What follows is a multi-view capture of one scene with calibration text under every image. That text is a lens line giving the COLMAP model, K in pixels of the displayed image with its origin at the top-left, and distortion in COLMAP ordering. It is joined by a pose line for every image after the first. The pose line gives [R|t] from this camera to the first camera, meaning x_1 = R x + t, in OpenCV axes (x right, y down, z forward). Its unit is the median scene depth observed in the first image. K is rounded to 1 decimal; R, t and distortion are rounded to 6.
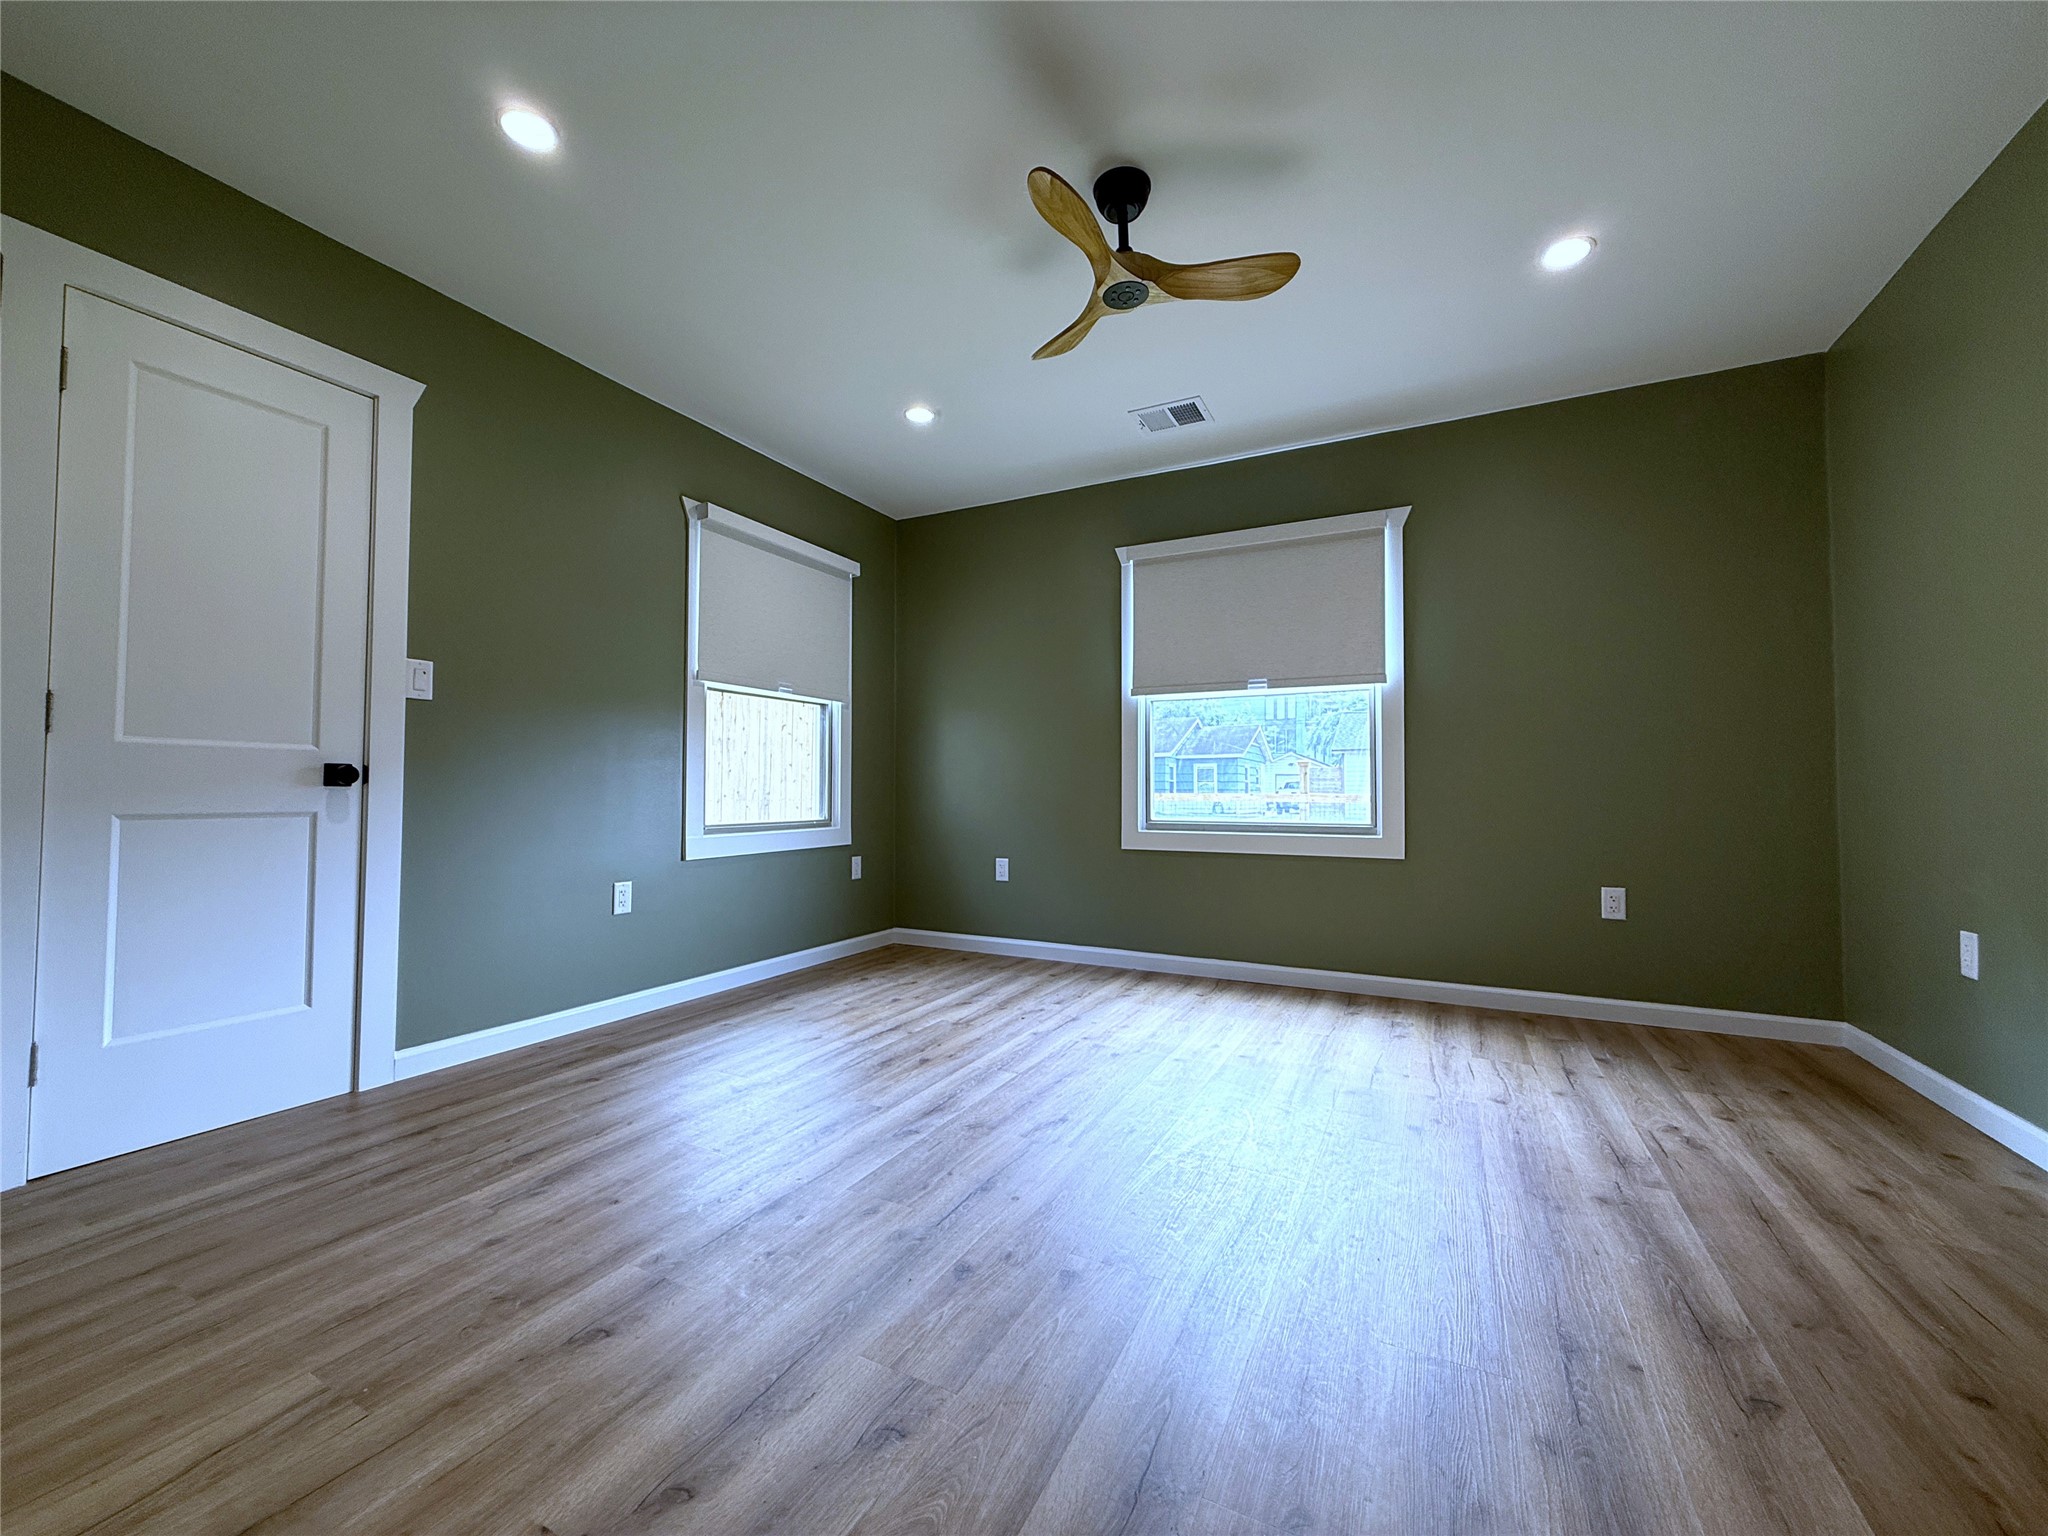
lens RADIAL K [[816.3, 0, 1016.5], [0, 816.3, 764.2], [0, 0, 1]] dist [-0.001691, 0.000716]
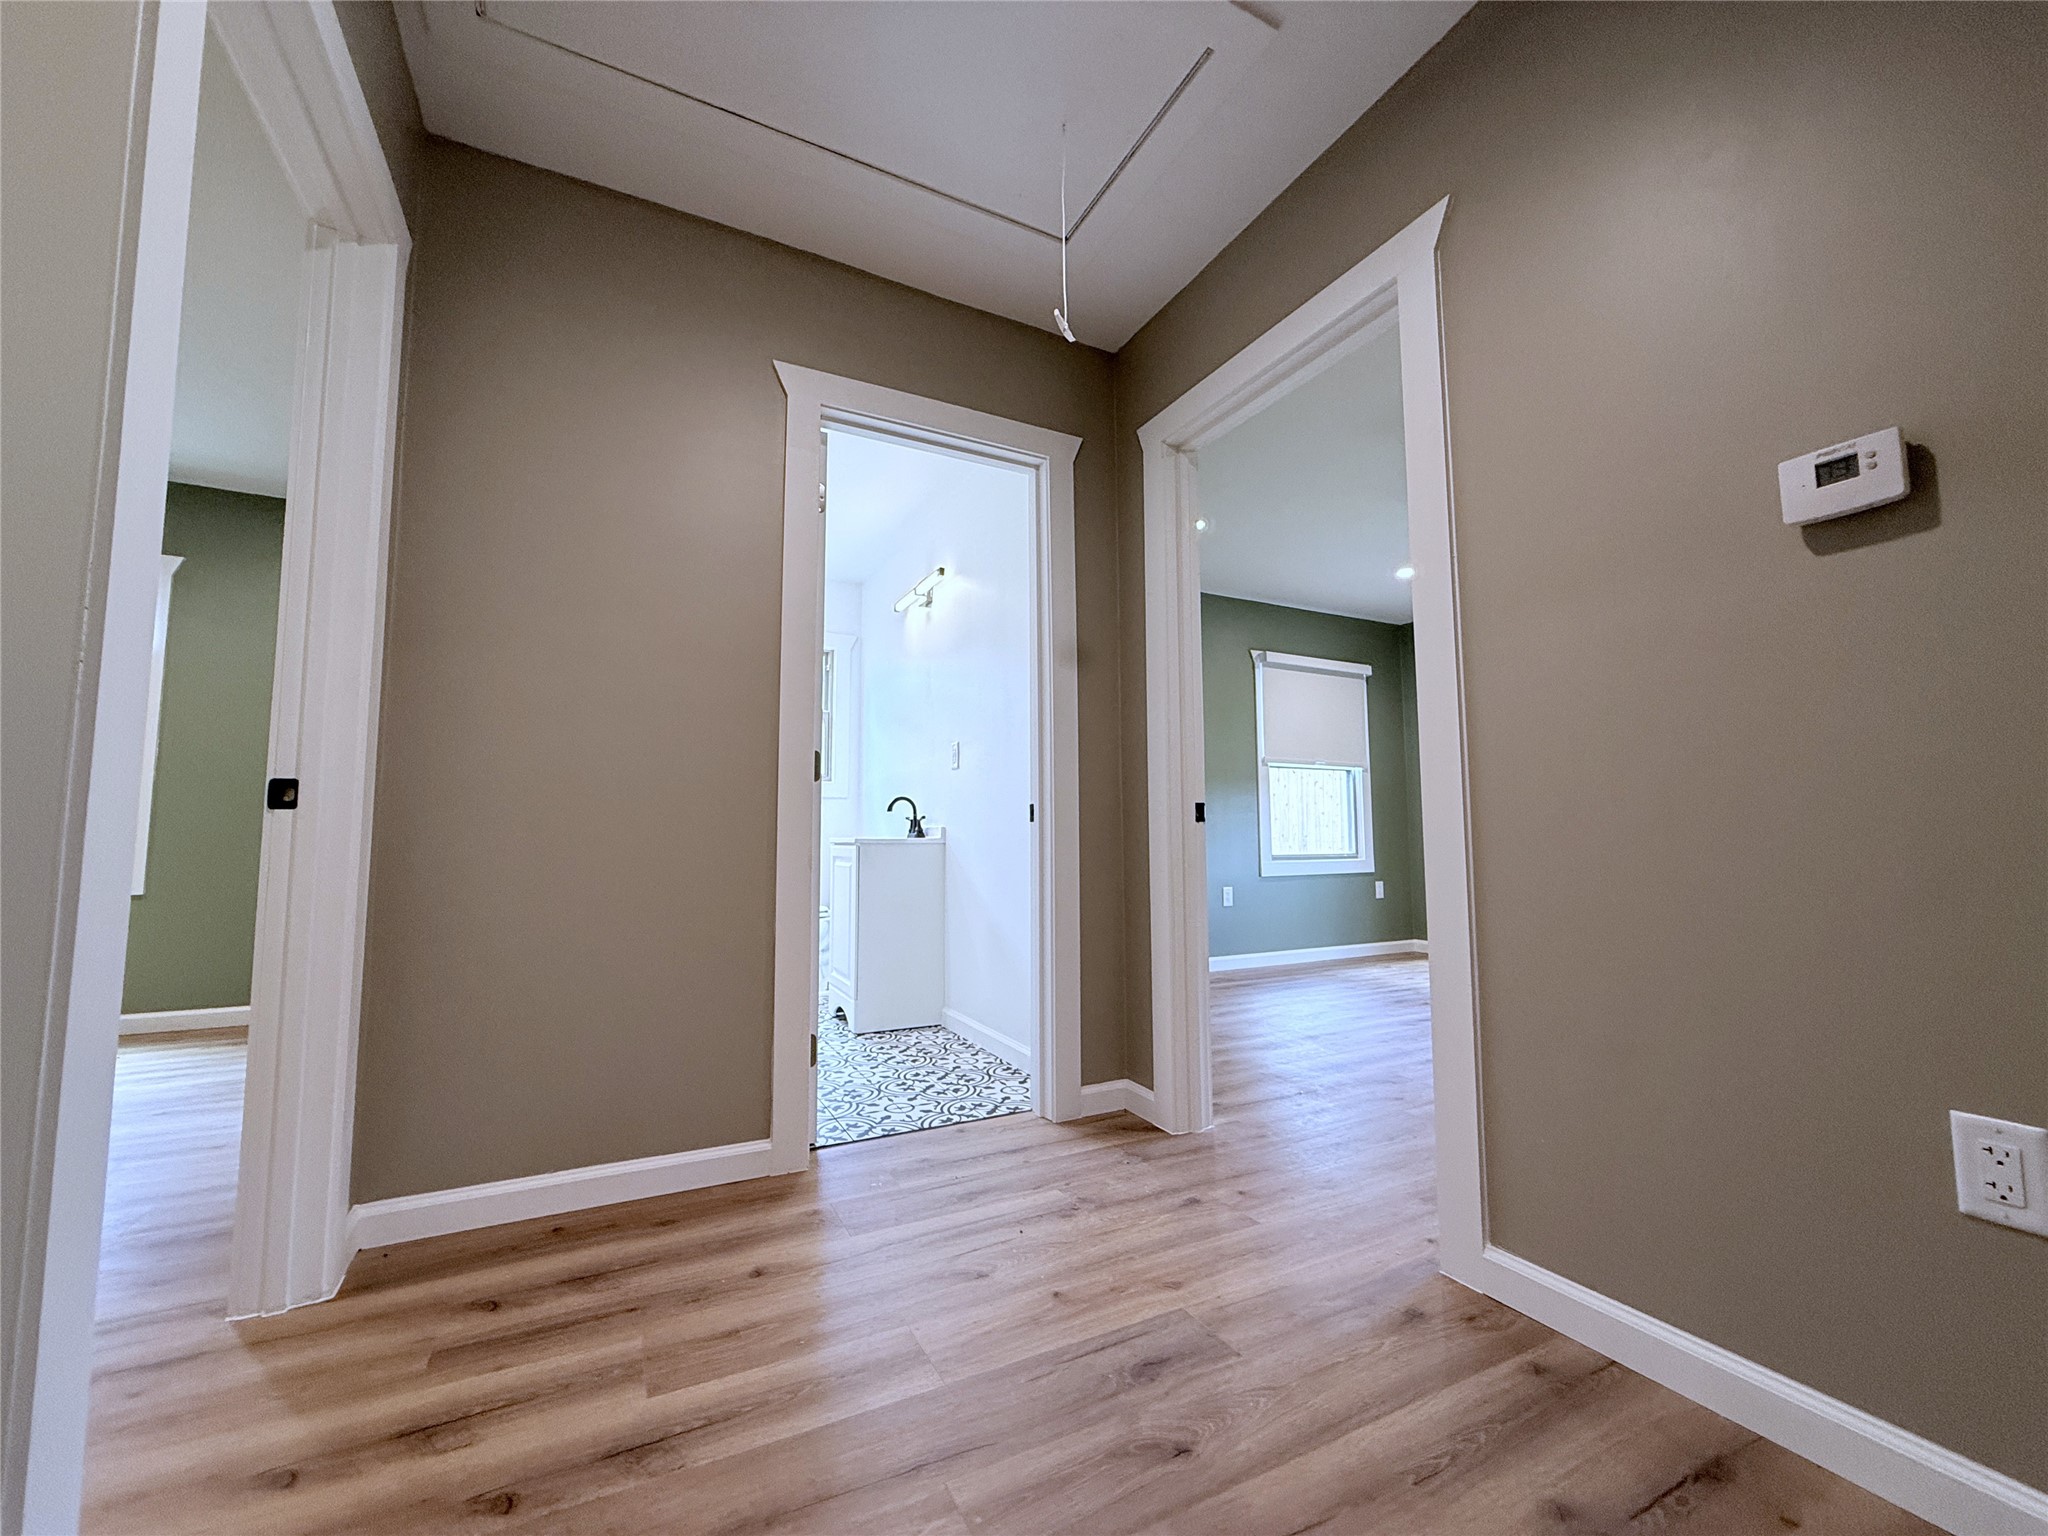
lens RADIAL K [[816.3, 0, 1014.5], [0, 816.3, 759.9], [0, 0, 1]] dist [-0.001691, 0.000716]
pose [[0.812043, -0.051609, -0.581312, 0.120623], [0.019557, 0.997929, -0.061276, -0.018187], [0.583270, 0.038390, 0.811370, -0.500664]]
